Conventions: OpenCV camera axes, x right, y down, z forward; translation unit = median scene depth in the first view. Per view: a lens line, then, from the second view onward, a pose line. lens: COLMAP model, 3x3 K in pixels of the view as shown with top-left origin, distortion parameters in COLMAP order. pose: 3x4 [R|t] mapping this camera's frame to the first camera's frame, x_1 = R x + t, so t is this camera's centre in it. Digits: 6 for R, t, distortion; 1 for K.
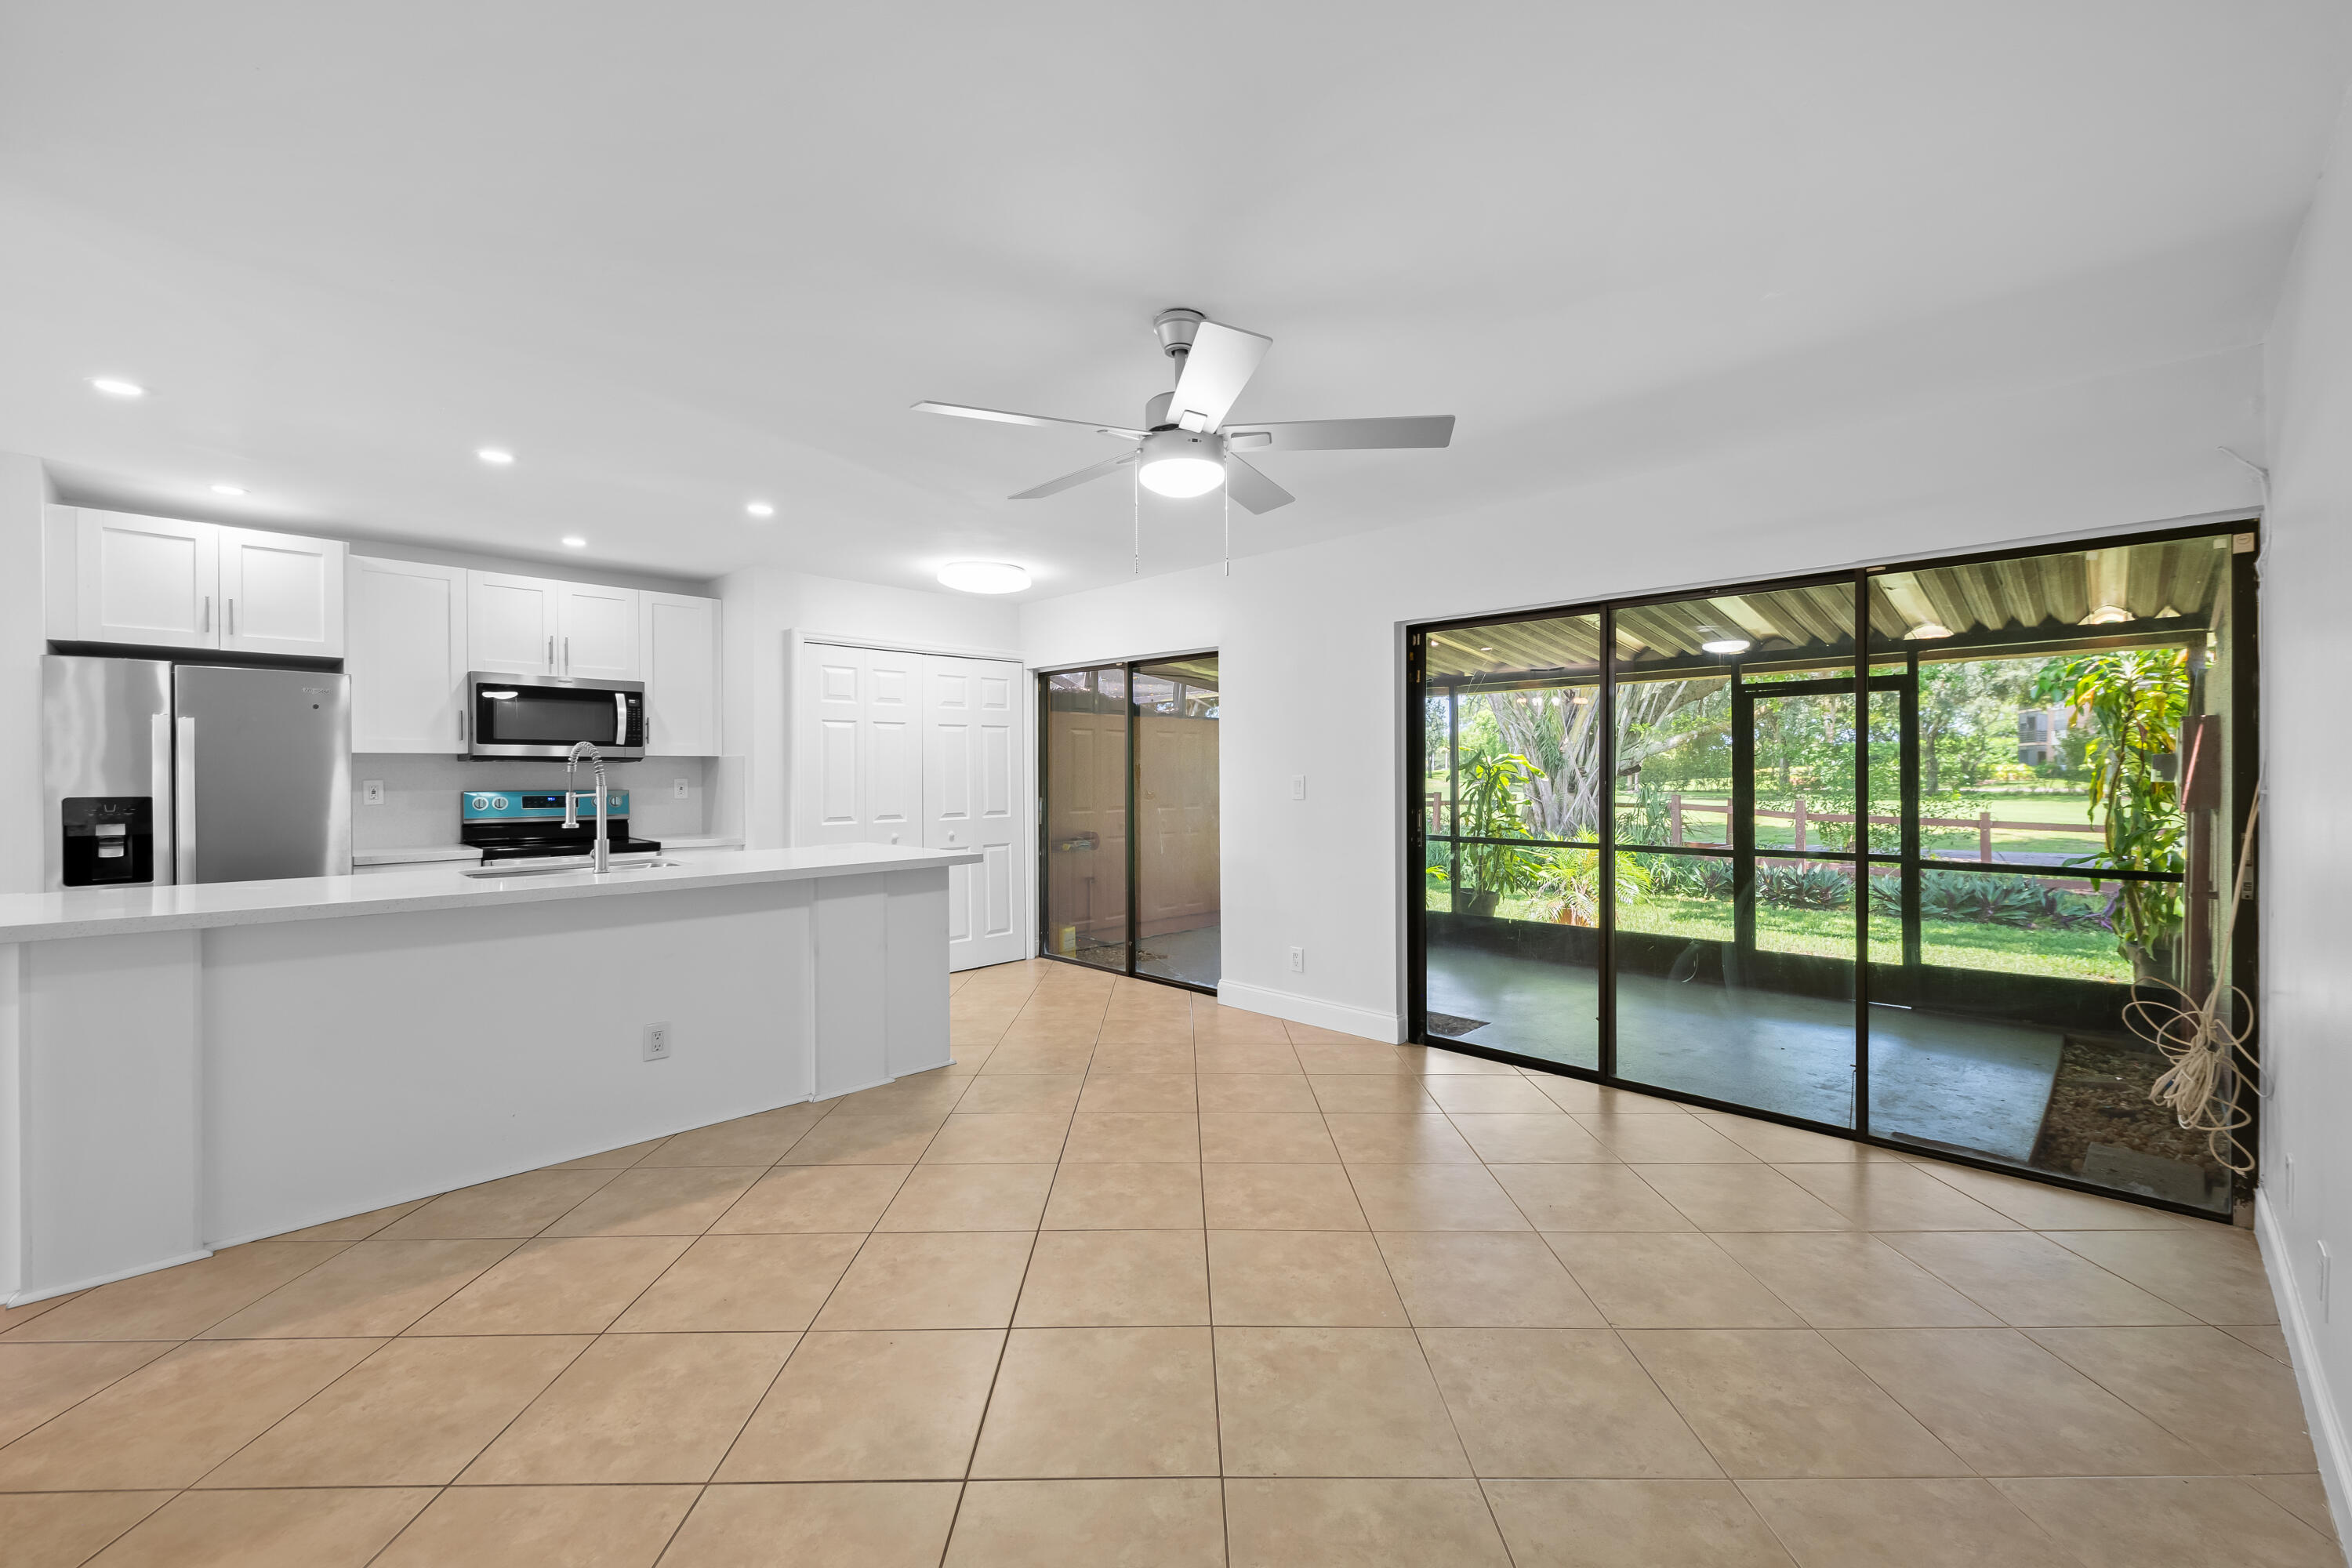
lens RADIAL K [[959.0, 0, 1188.2], [0, 959.0, 767.4], [0, 0, 1]] dist [0.002205, -0.000263]
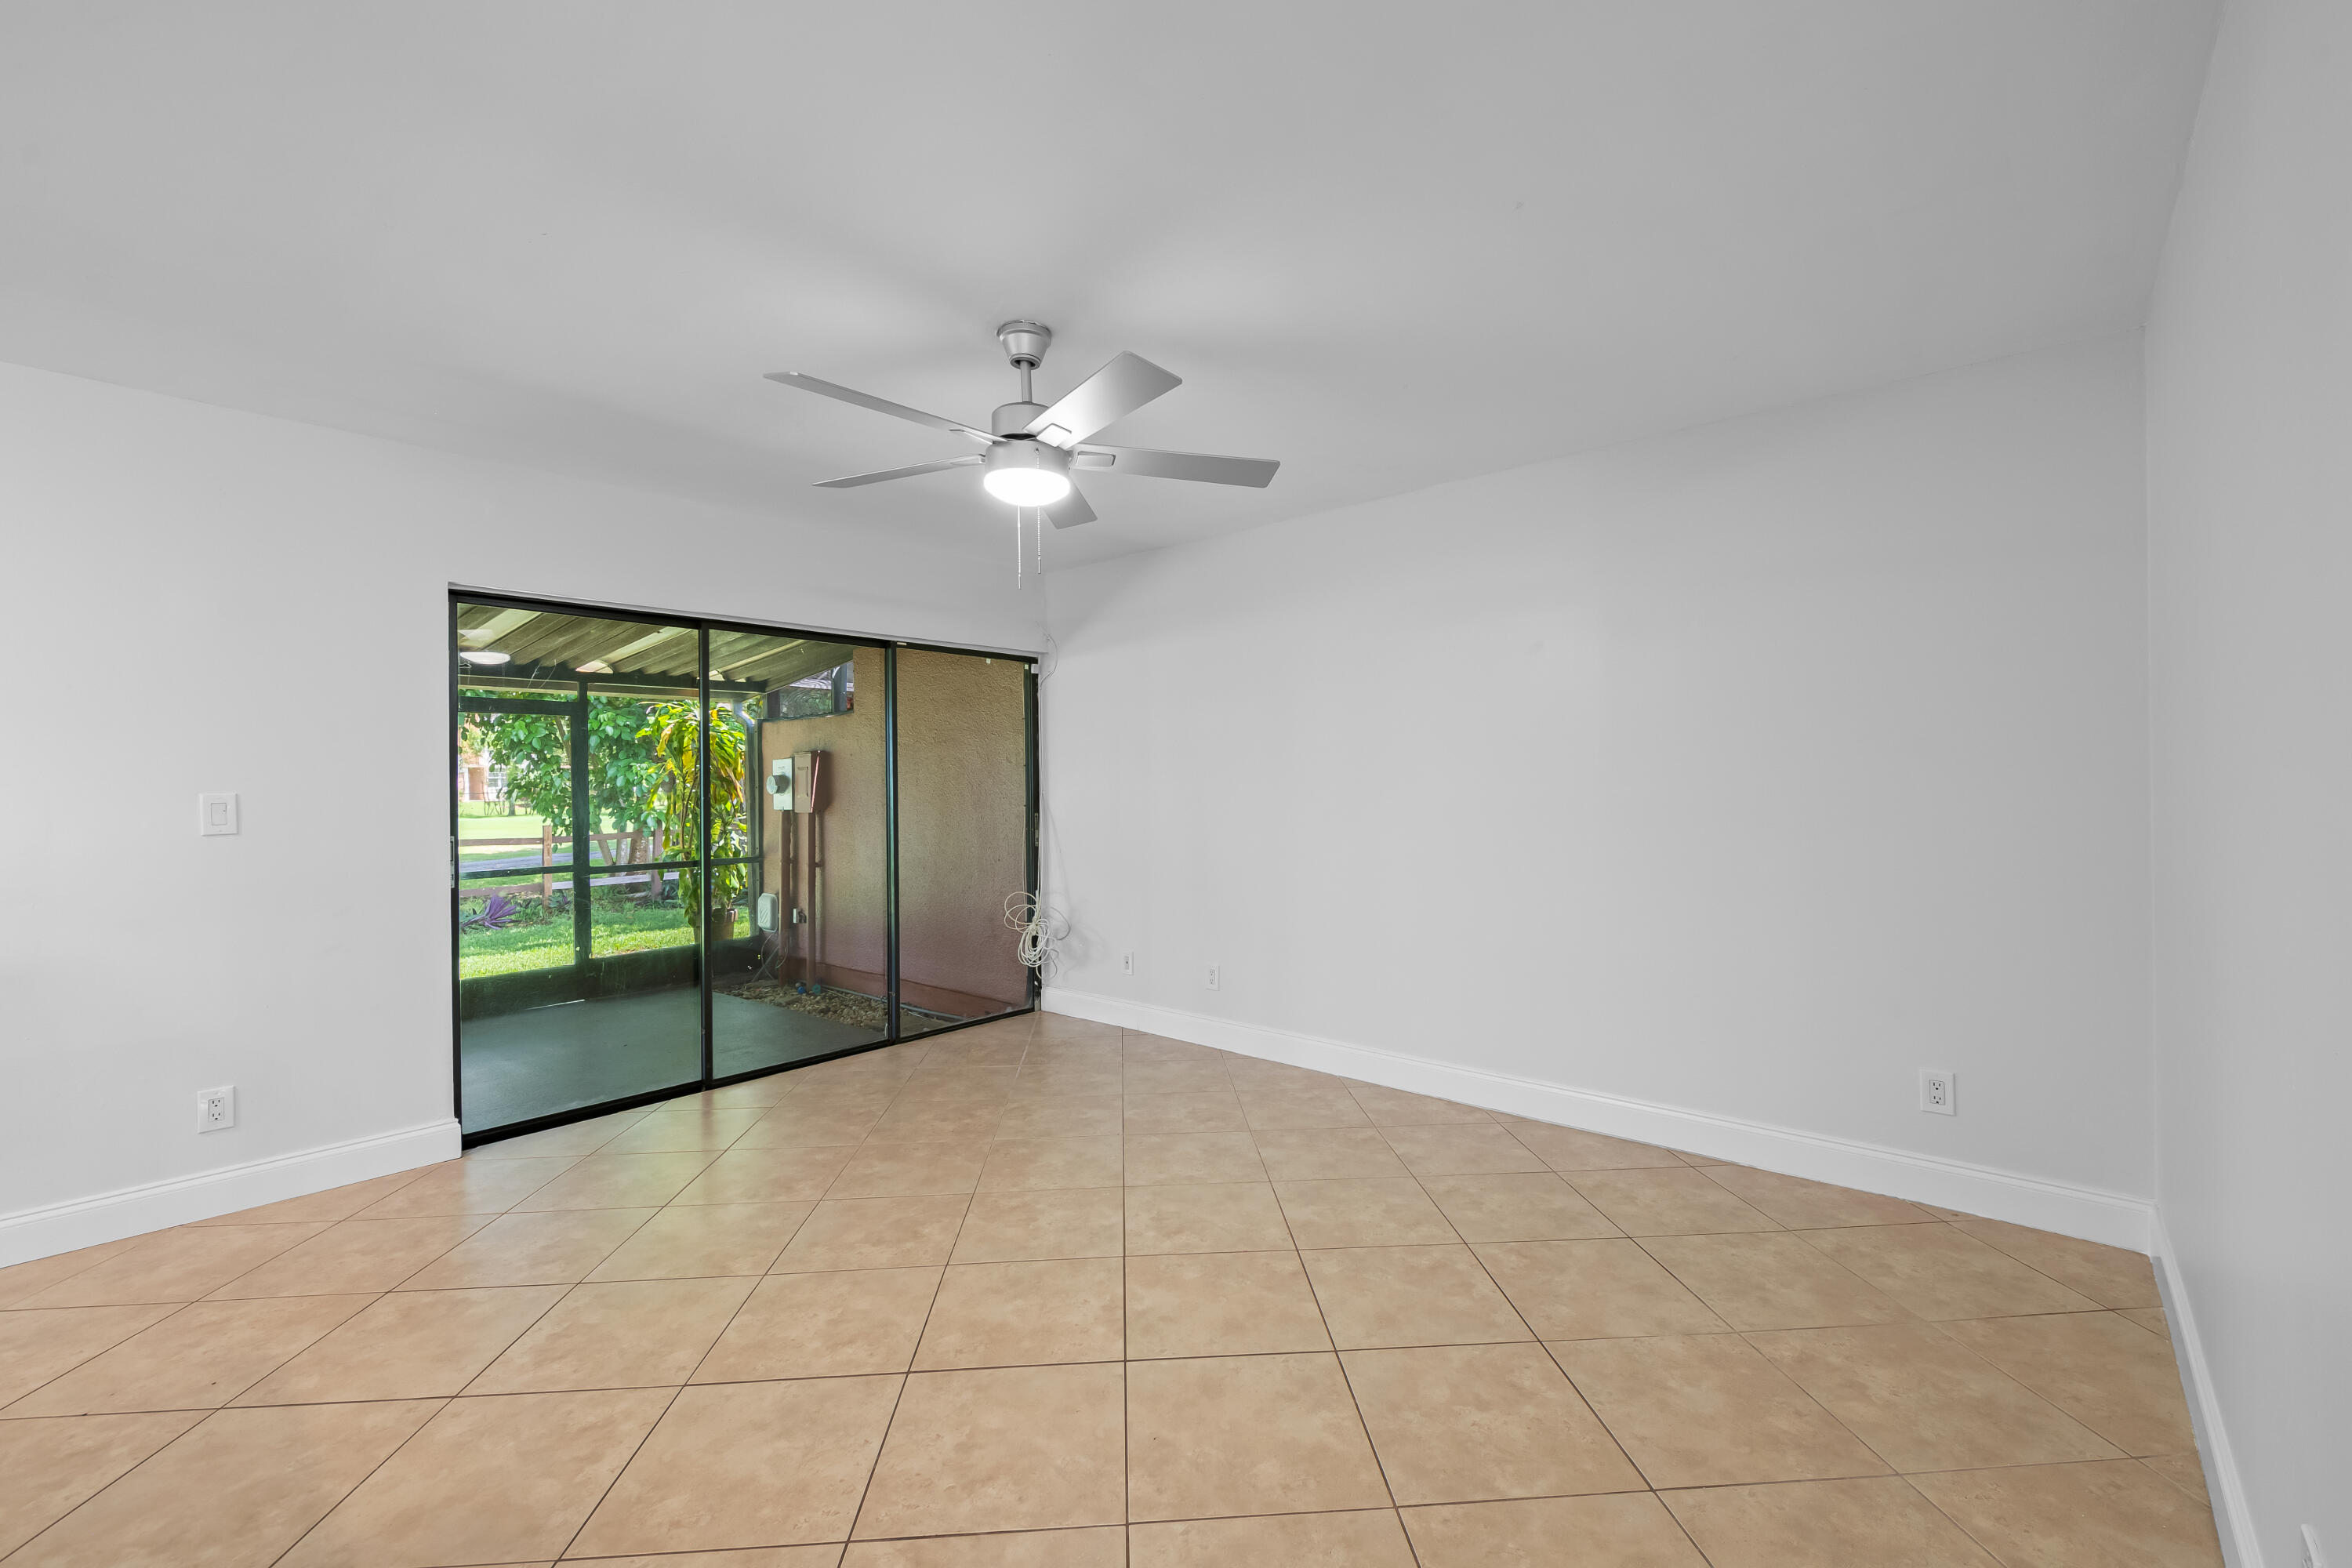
lens RADIAL K [[965.1, 0, 1185.4], [0, 965.1, 779.1], [0, 0, 1]] dist [-0.008155, -0.000283]
pose [[-0.059896, 0.008366, 0.998170, -0.488955], [0.007962, 0.999937, -0.007903, 0.006155], [-0.998173, 0.007474, -0.059958, 0.422605]]
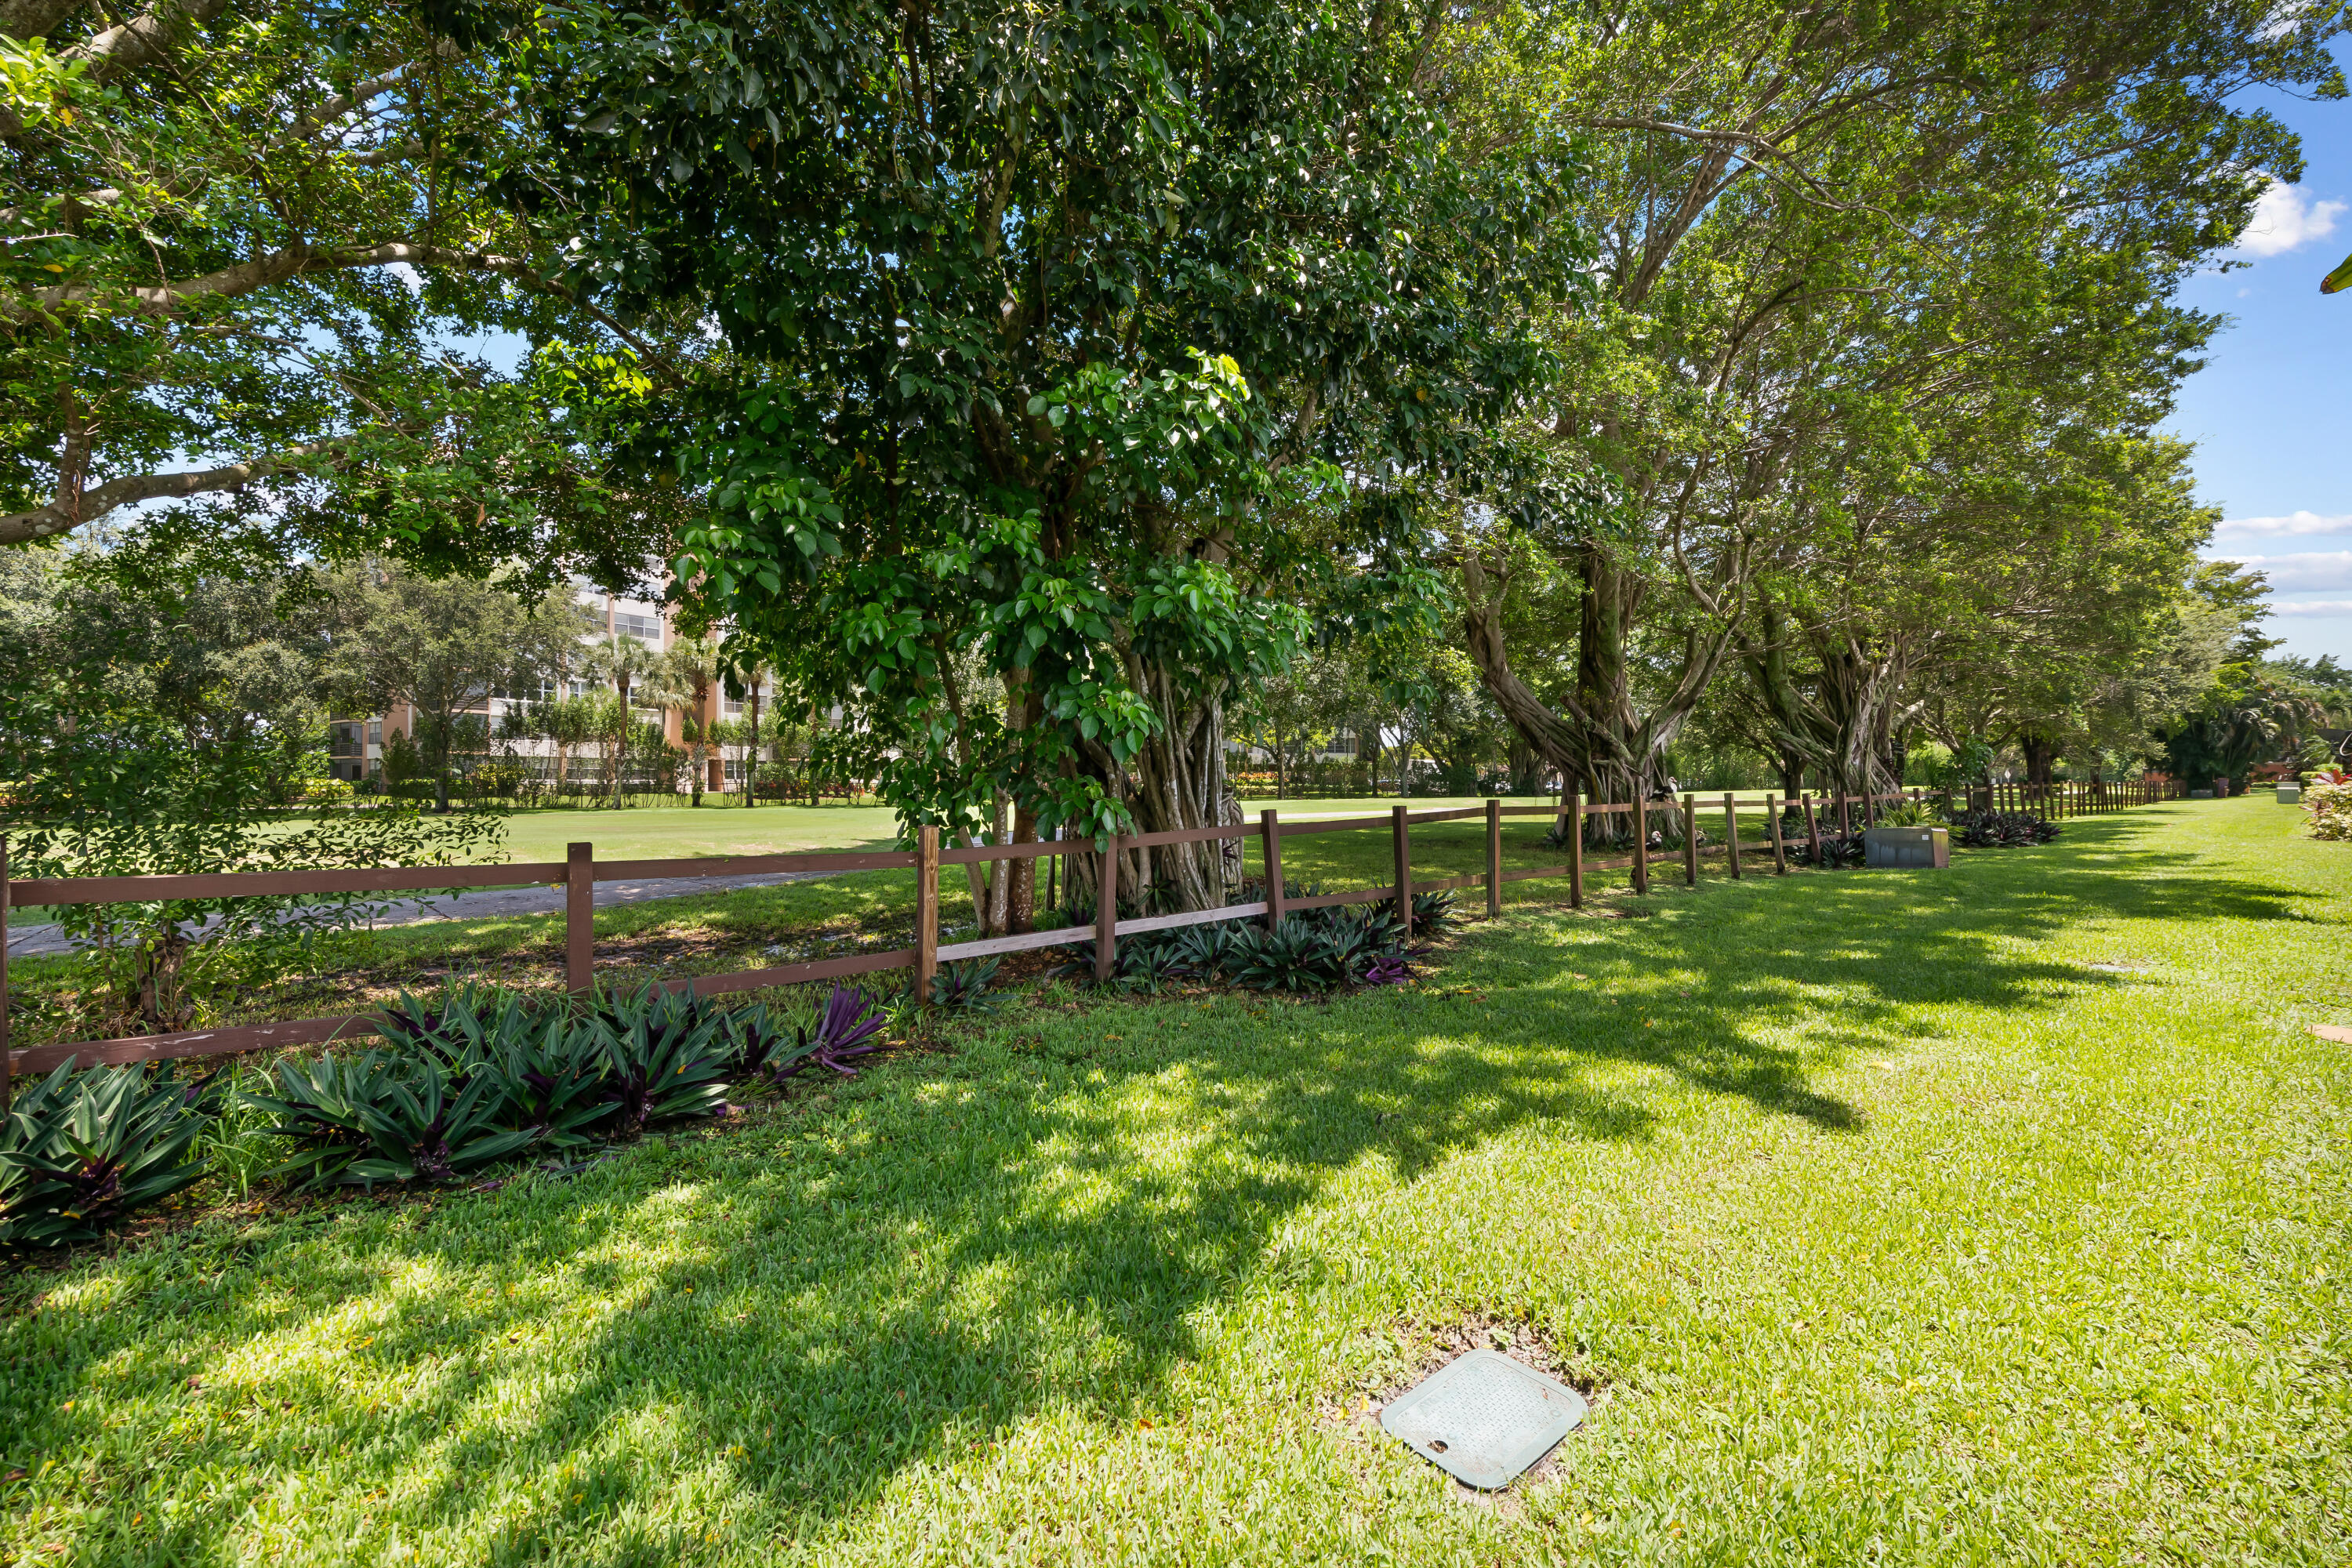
lens RADIAL K [[926.5, 0, 1185.5], [0, 926.5, 787.0], [0, 0, 1]] dist [-0.000624, -0.000485]
pose [[0.099443, 0.000129, 0.995043, 0.985697], [-0.000728, 1.000000, -0.000057, 0.046622], [-0.995043, -0.000719, 0.099443, 1.484777]]
